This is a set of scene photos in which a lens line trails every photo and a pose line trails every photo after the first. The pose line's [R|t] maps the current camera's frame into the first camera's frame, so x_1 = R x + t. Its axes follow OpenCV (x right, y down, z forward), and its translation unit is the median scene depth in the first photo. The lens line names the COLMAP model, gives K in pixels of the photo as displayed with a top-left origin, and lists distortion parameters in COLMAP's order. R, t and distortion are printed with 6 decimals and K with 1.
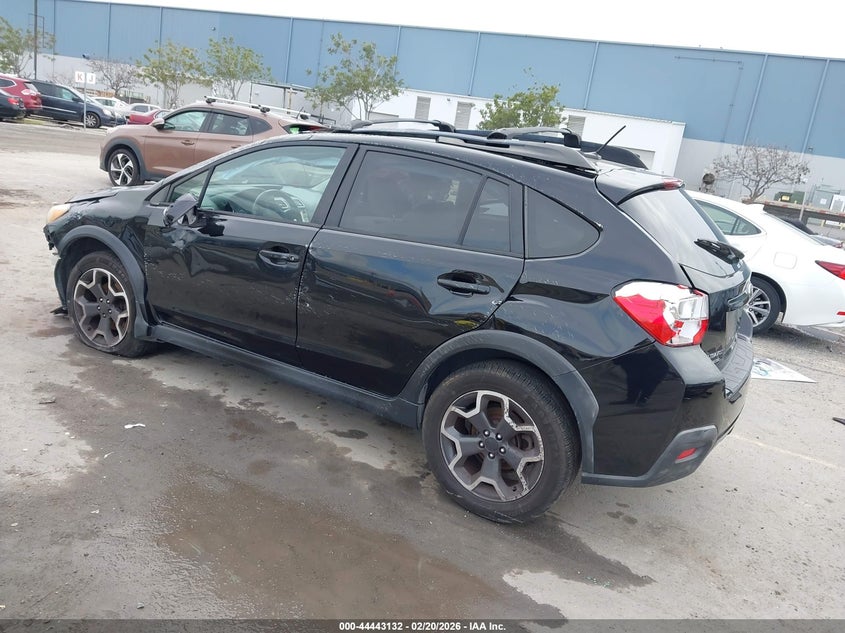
lens RADIAL K [[614.3, 0, 425.9], [0, 614.3, 316.5], [0, 0, 1]] dist [0.047512, -0.056216]
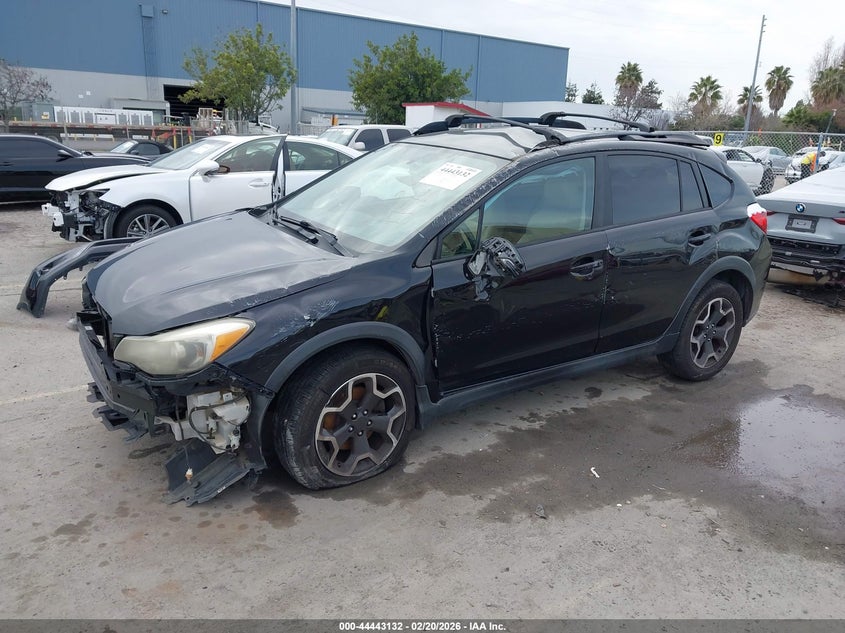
lens RADIAL K [[614.3, 0, 425.9], [0, 614.3, 316.5], [0, 0, 1]] dist [0.047512, -0.056216]
pose [[0.477899, -0.375242, 0.794233, -1.178649], [0.267217, 0.923418, 0.275489, -0.363328], [-0.836784, 0.080577, 0.541571, 0.611493]]
